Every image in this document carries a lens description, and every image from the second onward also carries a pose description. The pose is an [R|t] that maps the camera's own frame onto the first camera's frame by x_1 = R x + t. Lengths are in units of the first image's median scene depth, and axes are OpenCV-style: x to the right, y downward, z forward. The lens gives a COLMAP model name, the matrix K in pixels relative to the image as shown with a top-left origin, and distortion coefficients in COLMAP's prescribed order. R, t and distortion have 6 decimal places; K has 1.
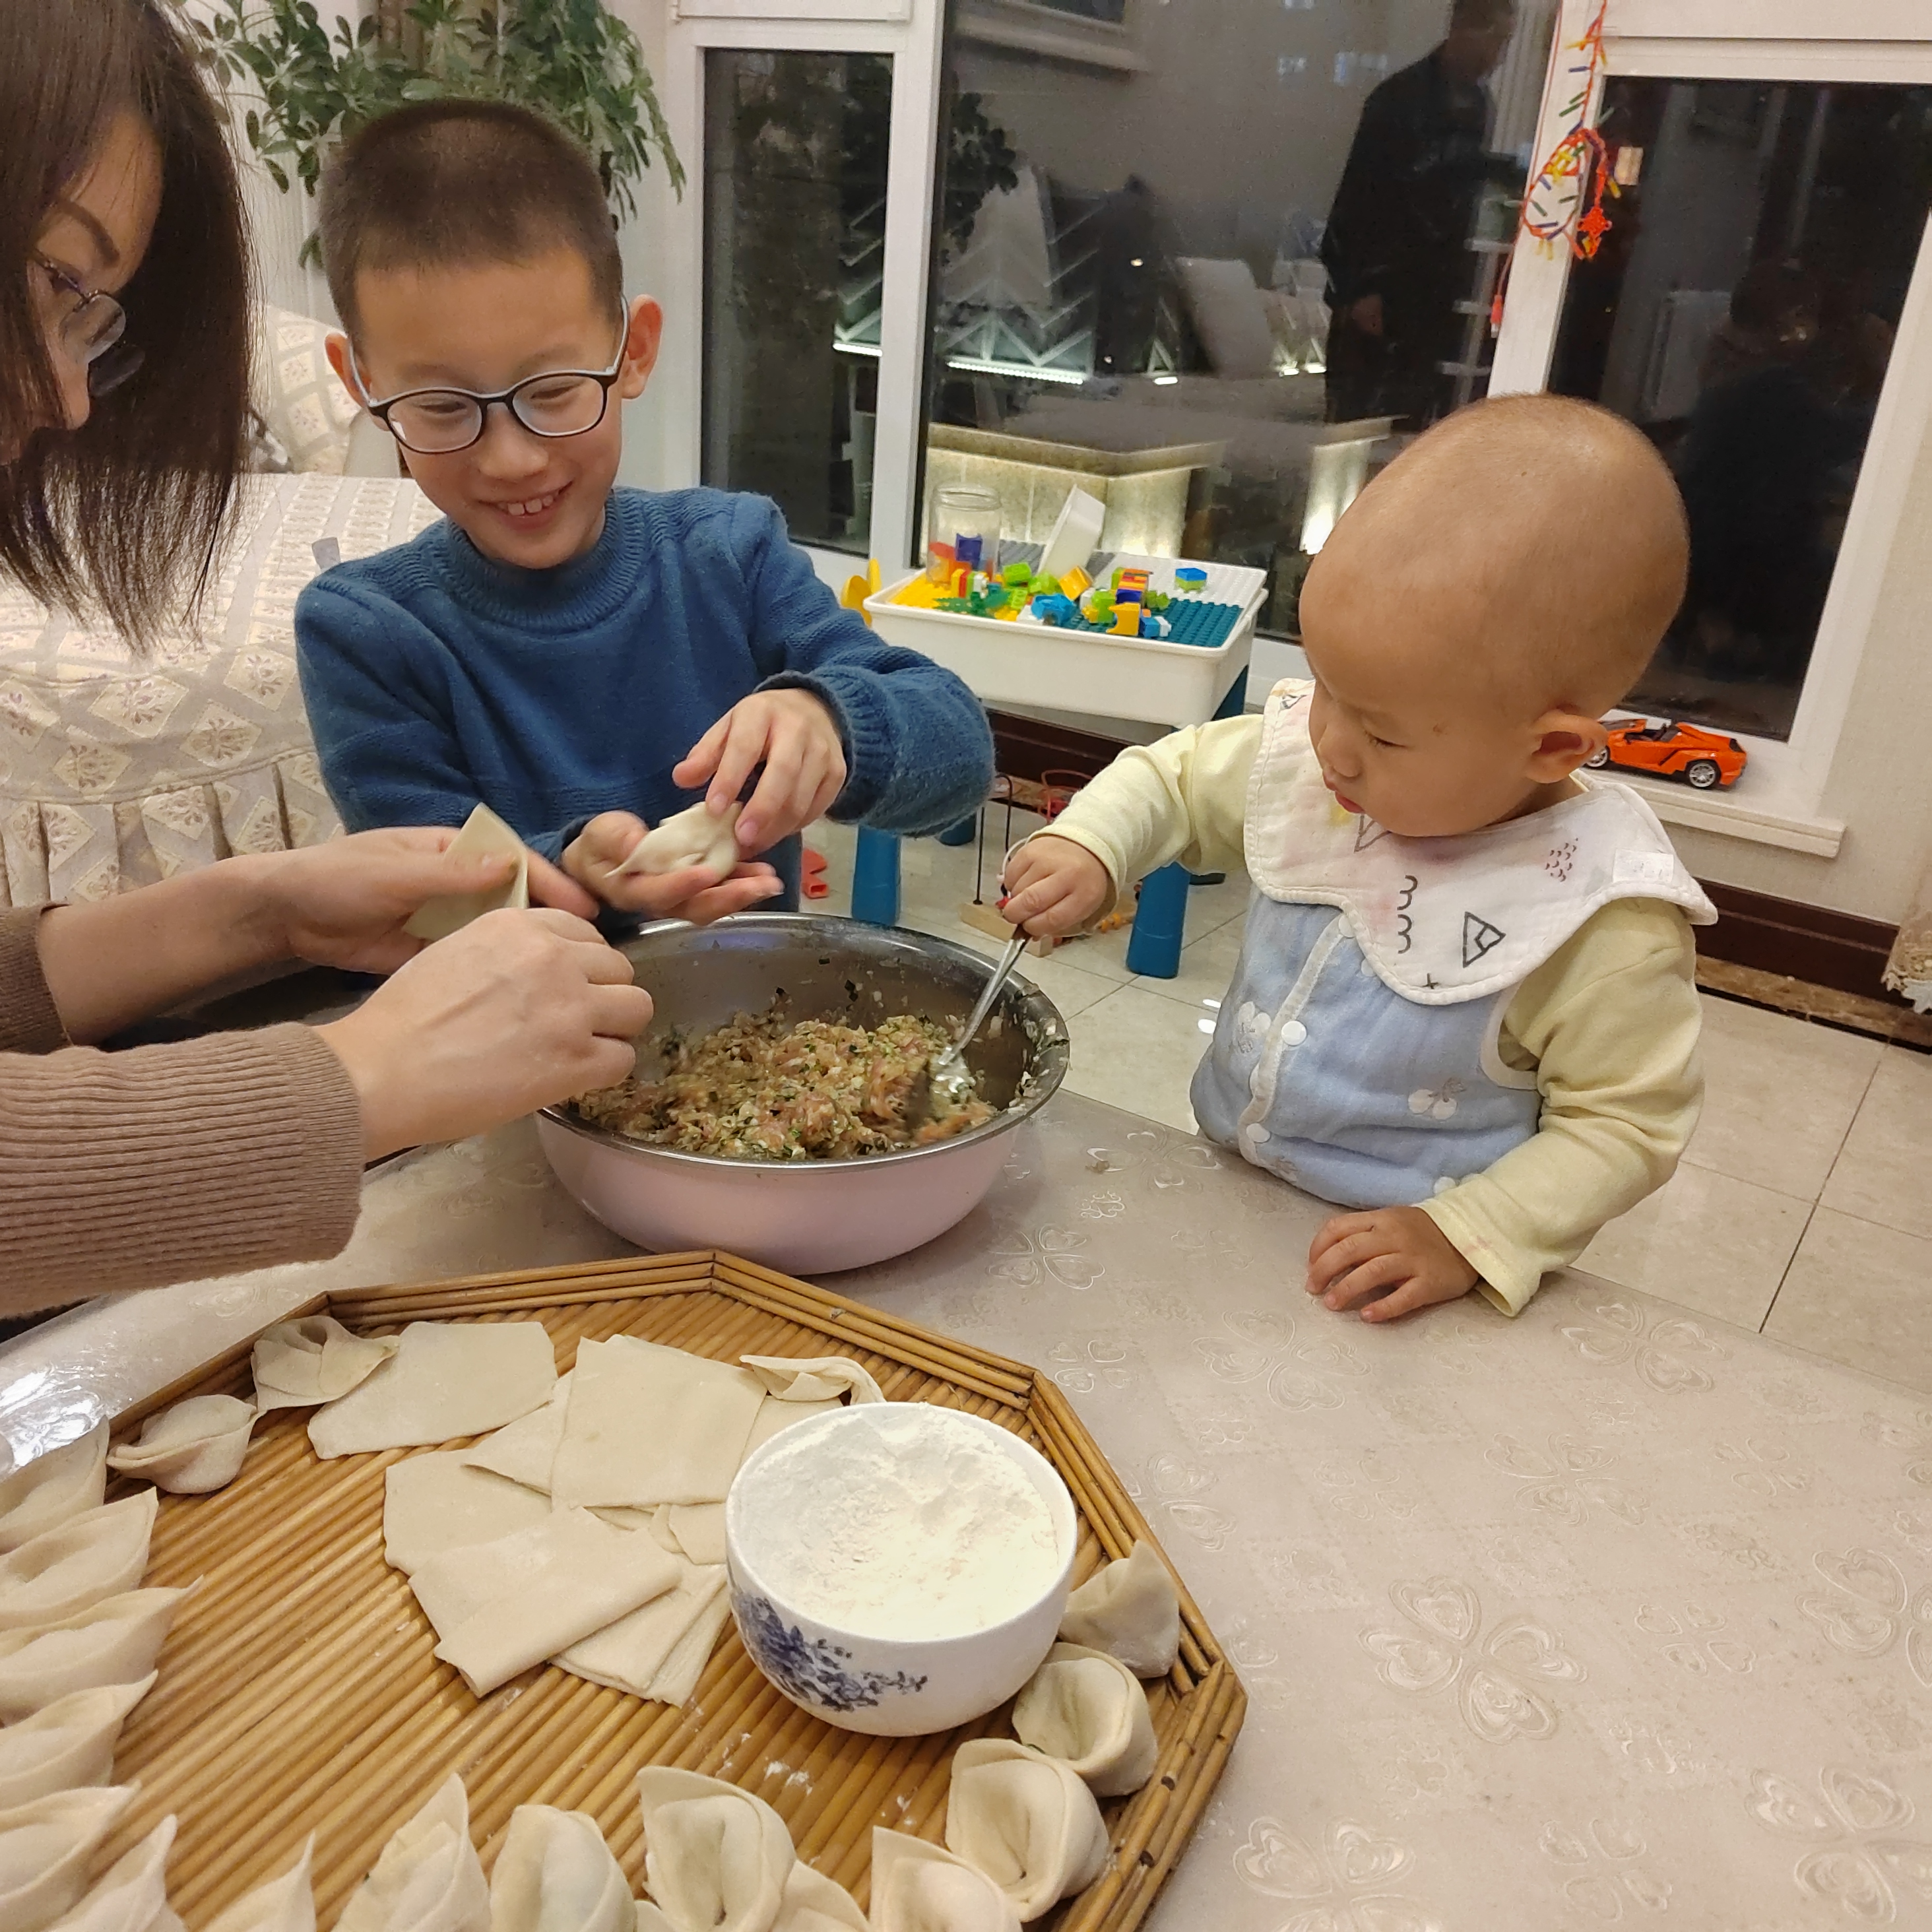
lens RADIAL K [[1865.3, 0, 966.0], [0, 1865.3, 966.0], [0, 0, 1]] dist [0.047514, -0.029635]
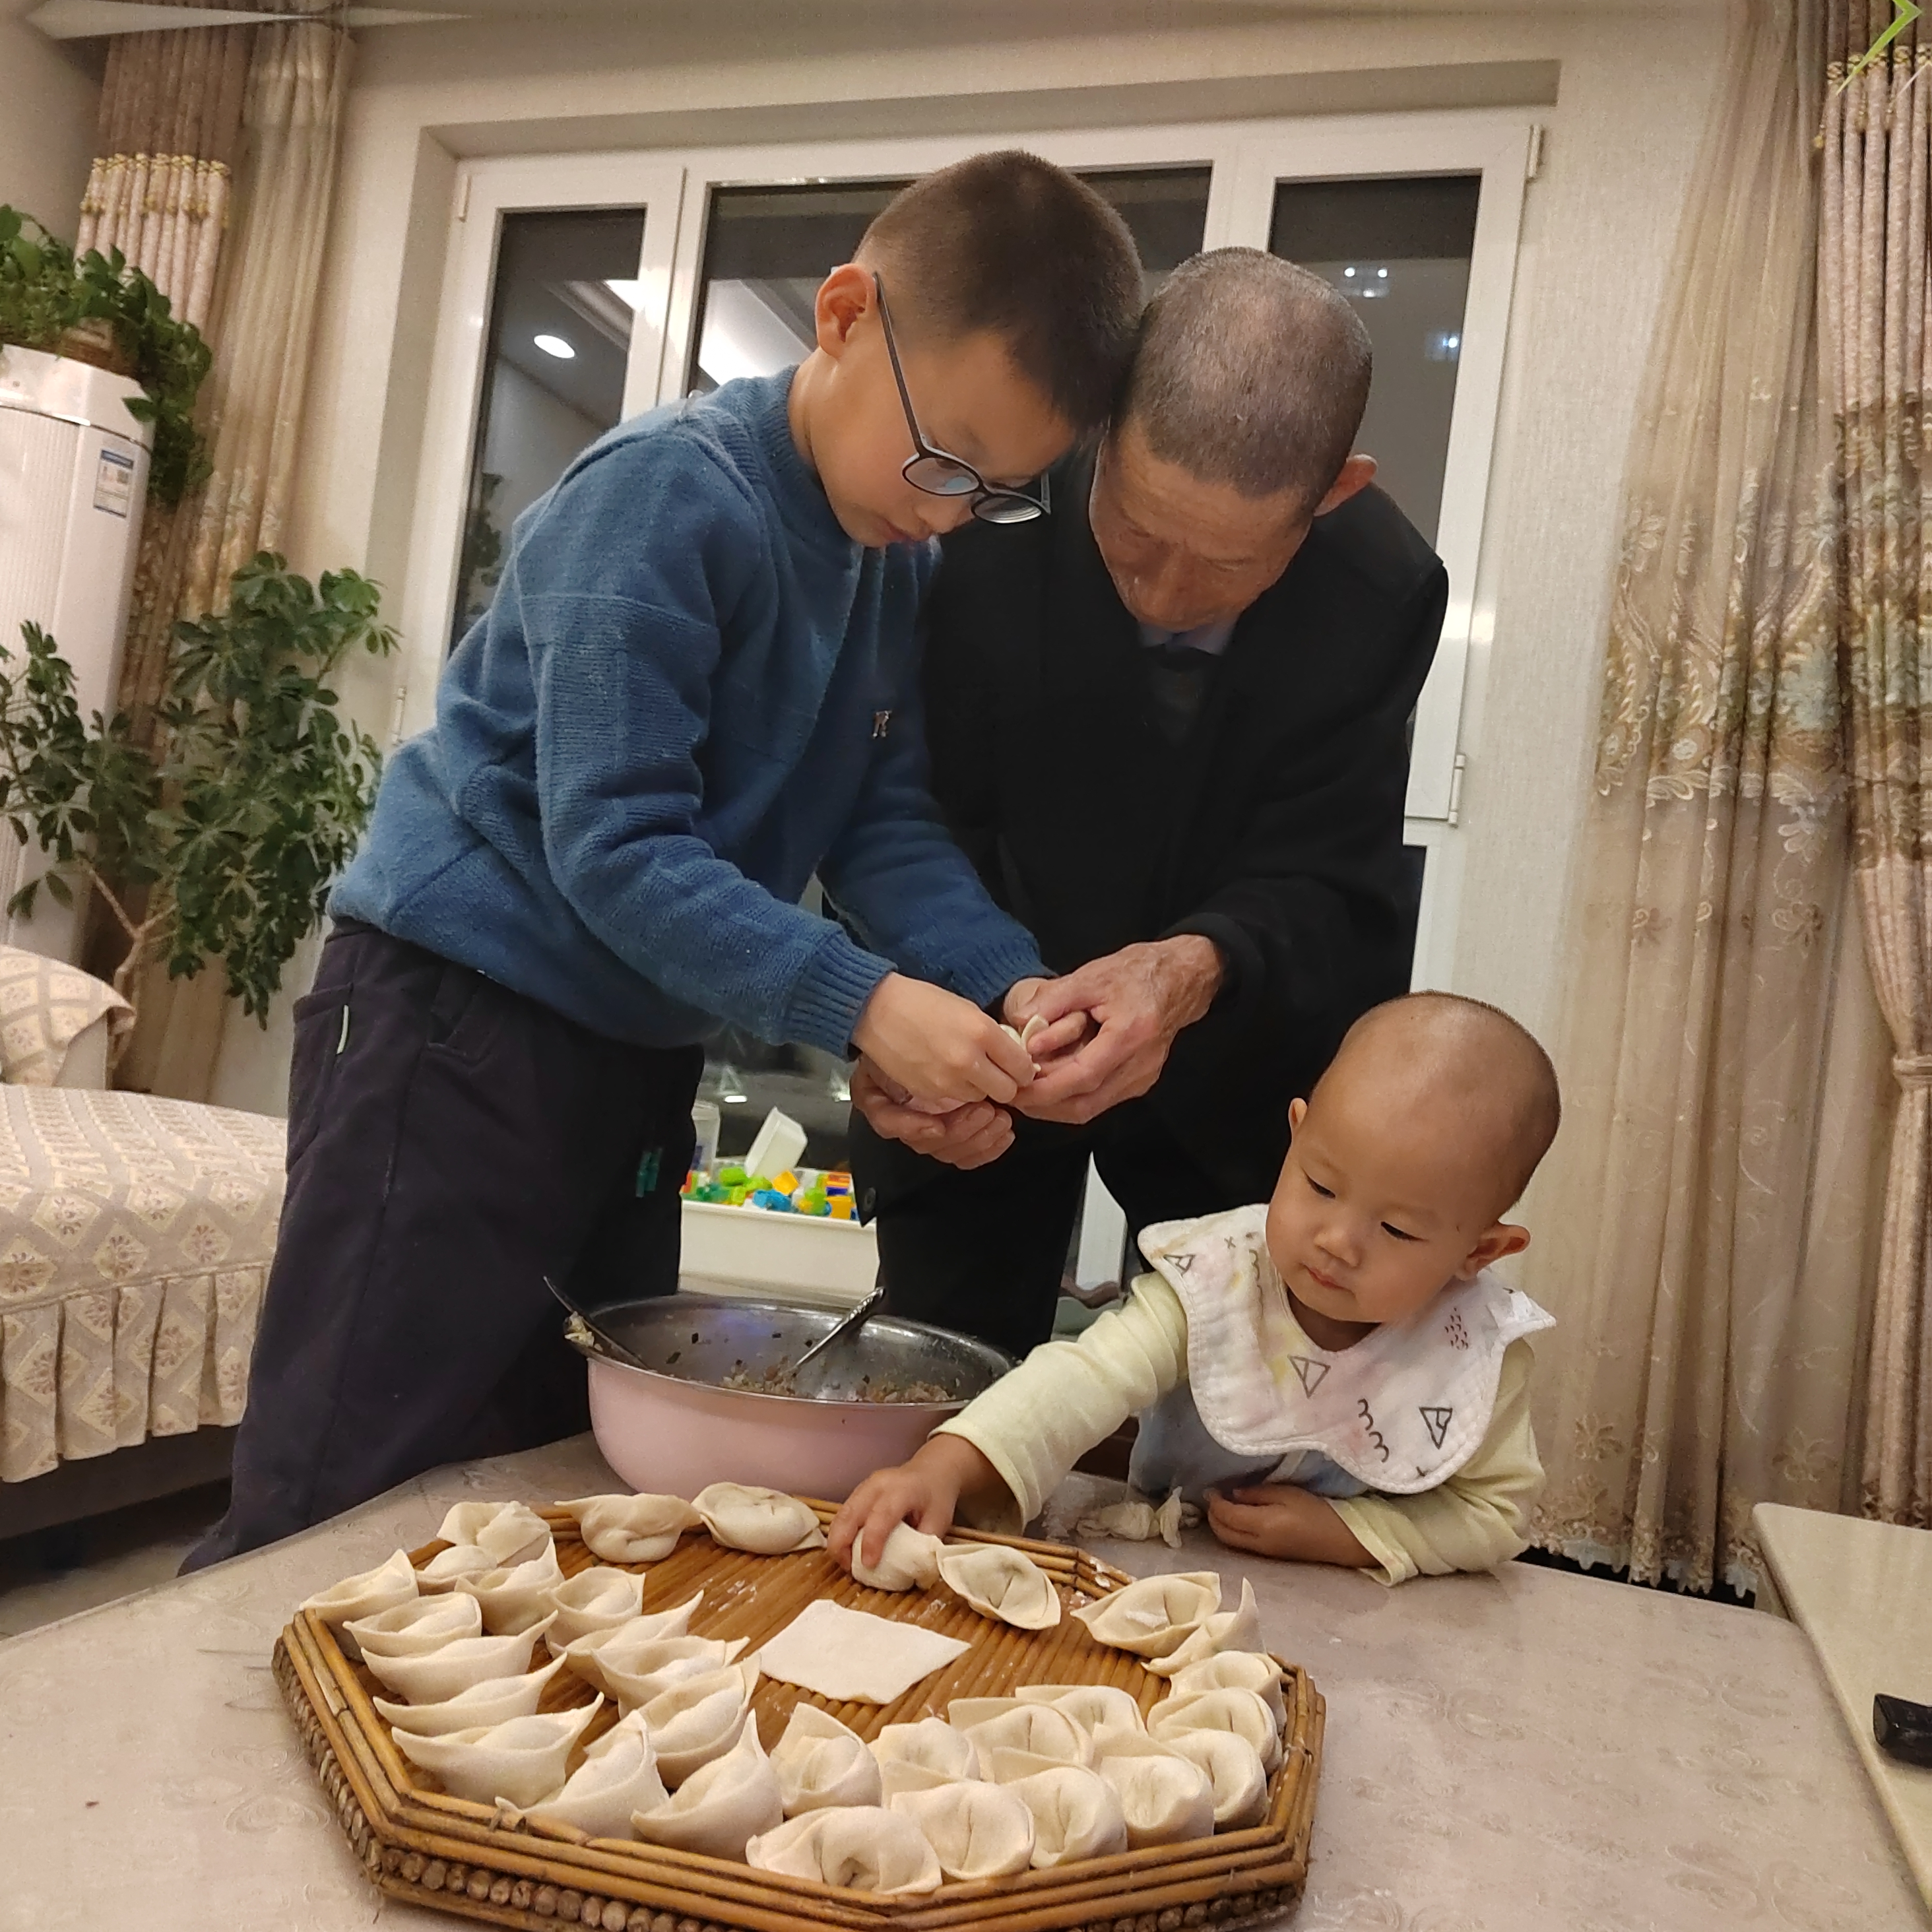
lens RADIAL K [[1865.3, 0, 966.0], [0, 1865.3, 966.0], [0, 0, 1]] dist [0.047514, -0.029635]
pose [[0.967232, 0.055853, 0.247675, -0.105244], [0.043499, 0.924626, -0.378384, 0.091246], [-0.250141, 0.376759, 0.891898, -0.078332]]
